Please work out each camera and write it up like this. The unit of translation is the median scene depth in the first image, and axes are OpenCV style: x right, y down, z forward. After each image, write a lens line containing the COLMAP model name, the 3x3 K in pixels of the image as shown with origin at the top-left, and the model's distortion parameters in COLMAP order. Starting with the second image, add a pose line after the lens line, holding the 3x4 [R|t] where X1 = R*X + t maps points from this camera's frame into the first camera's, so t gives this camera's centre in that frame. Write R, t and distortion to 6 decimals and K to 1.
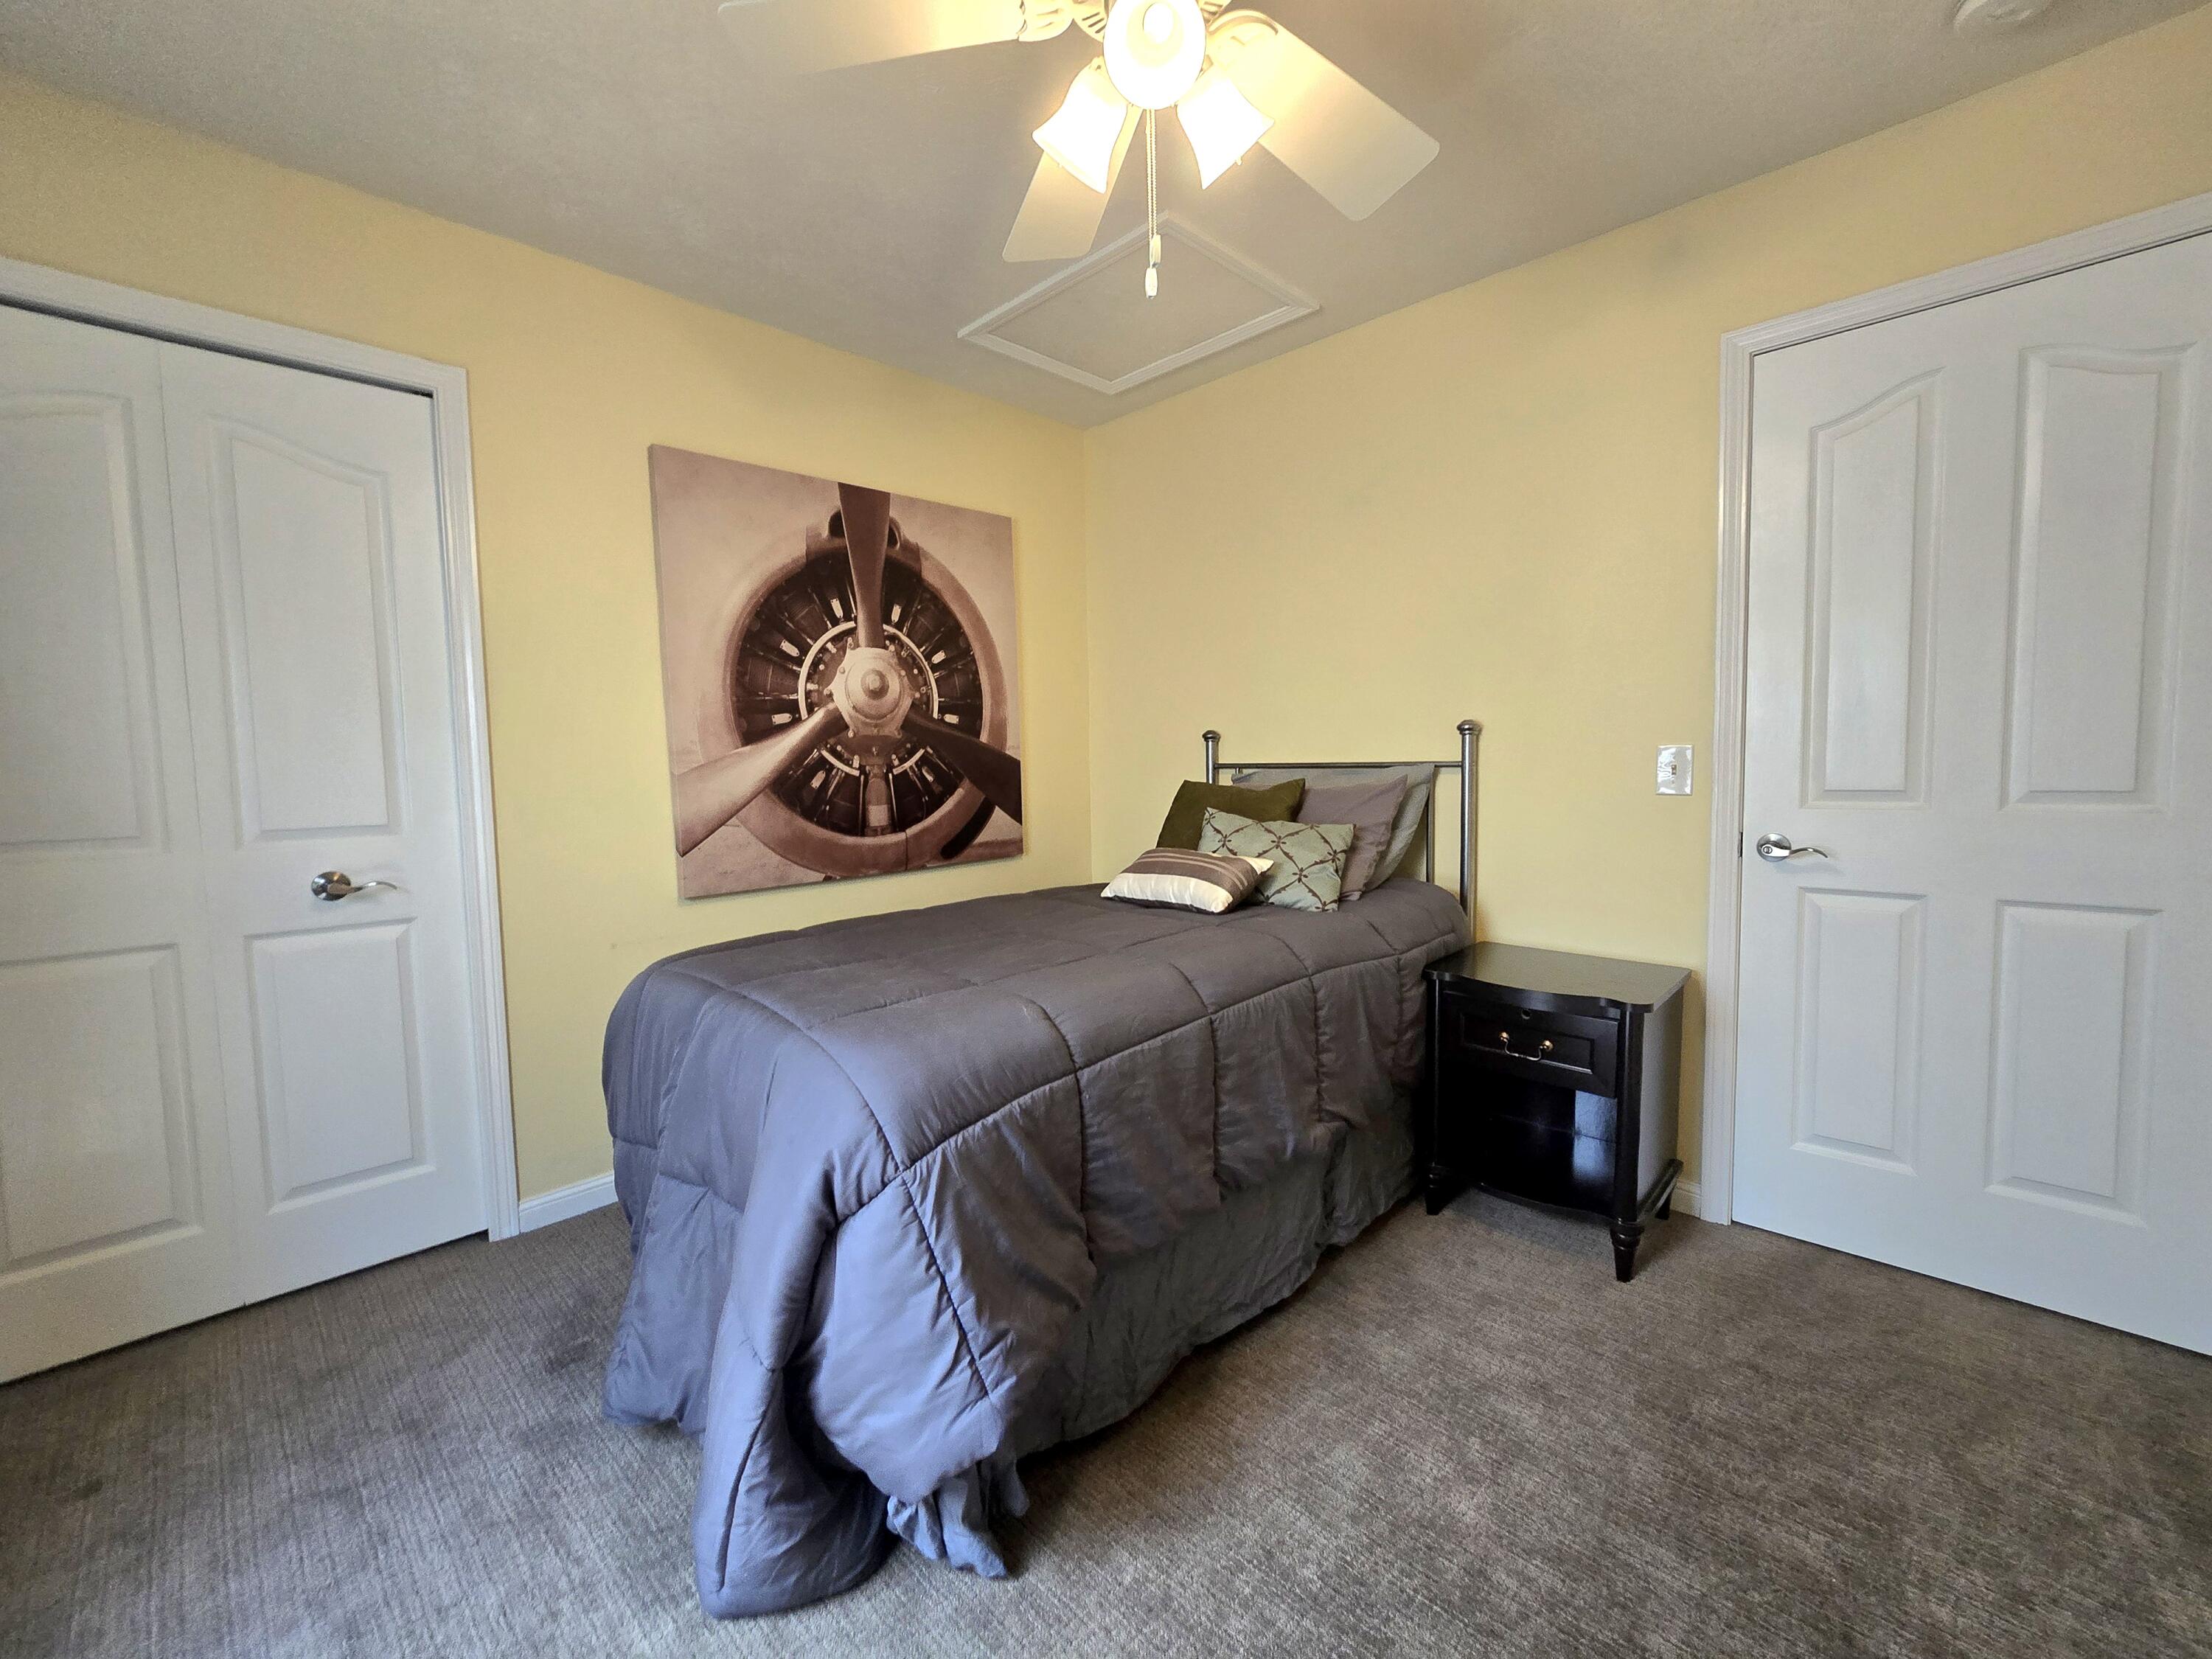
lens RADIAL K [[913.0, 0, 1106.0], [0, 913.0, 829.5], [0, 0, 1]] dist [0.000075, -0.000017]
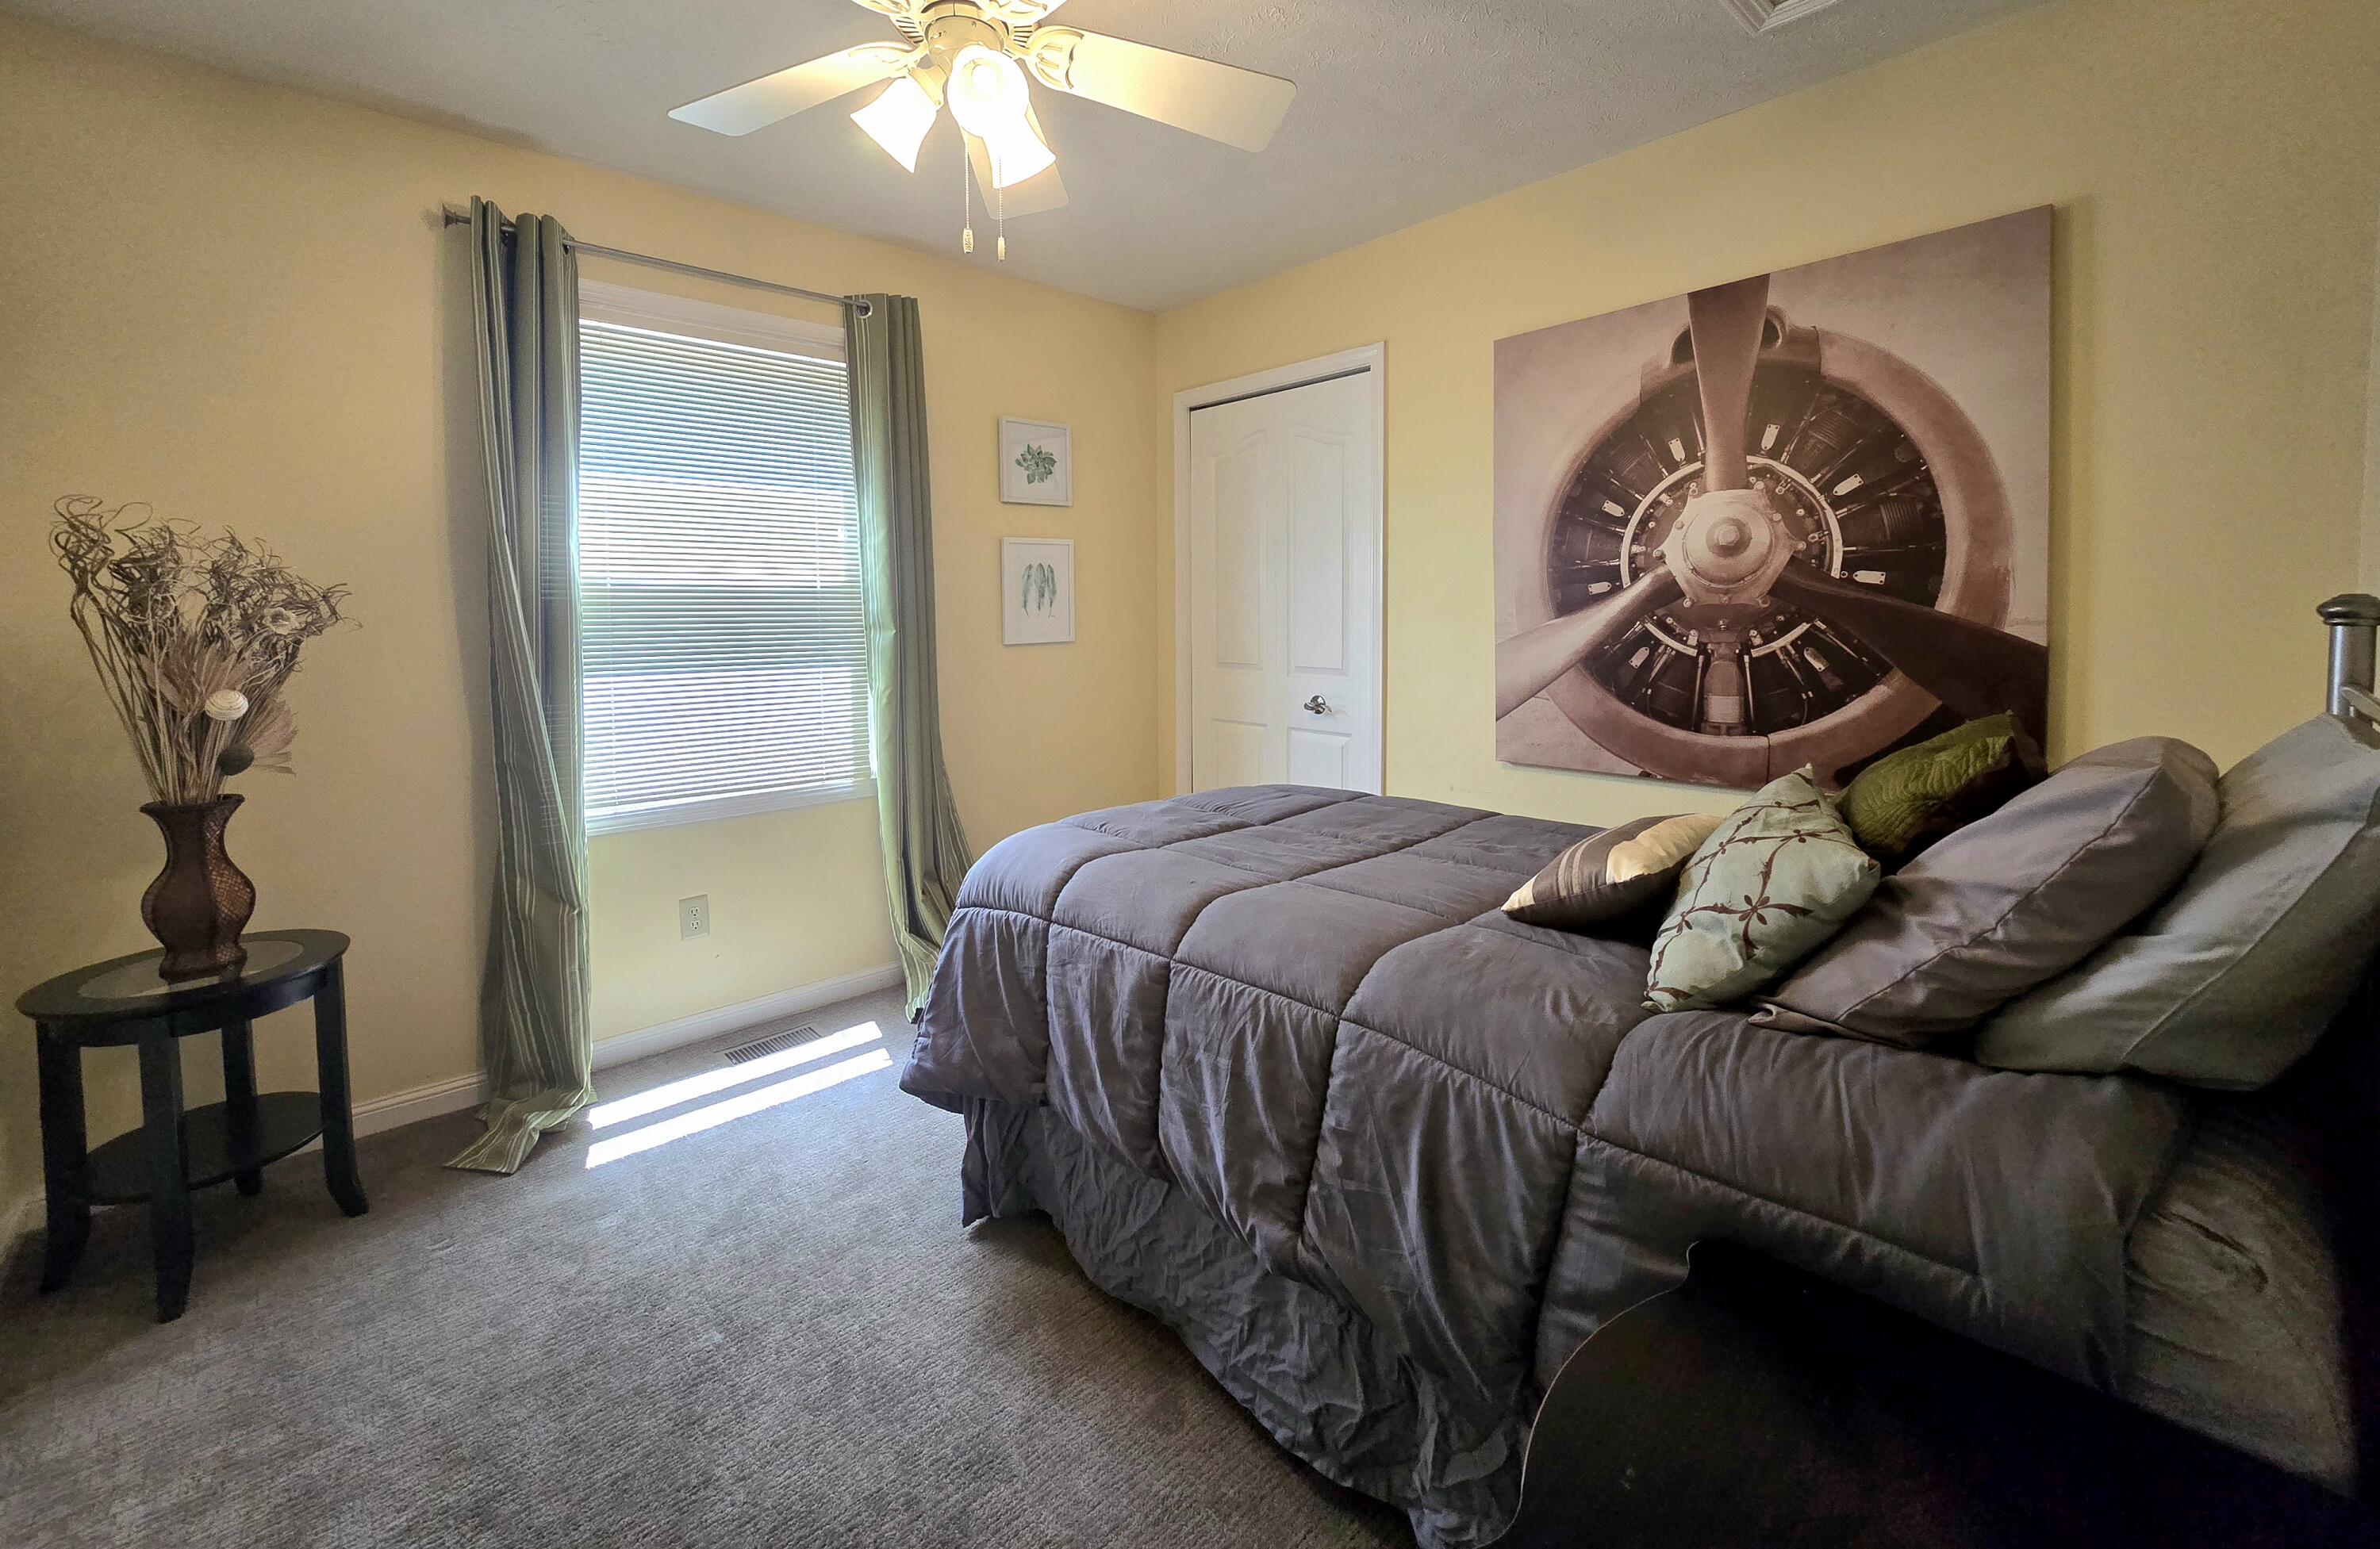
lens RADIAL K [[970.1, 0, 1190.9], [0, 970.1, 656.8], [0, 0, 1]] dist [0.000257, 0.000018]
pose [[-0.045166, 0.070144, -0.996514, 0.585630], [-0.064832, 0.995223, 0.072991, -0.090763], [0.996874, 0.067903, -0.040403, 0.597153]]
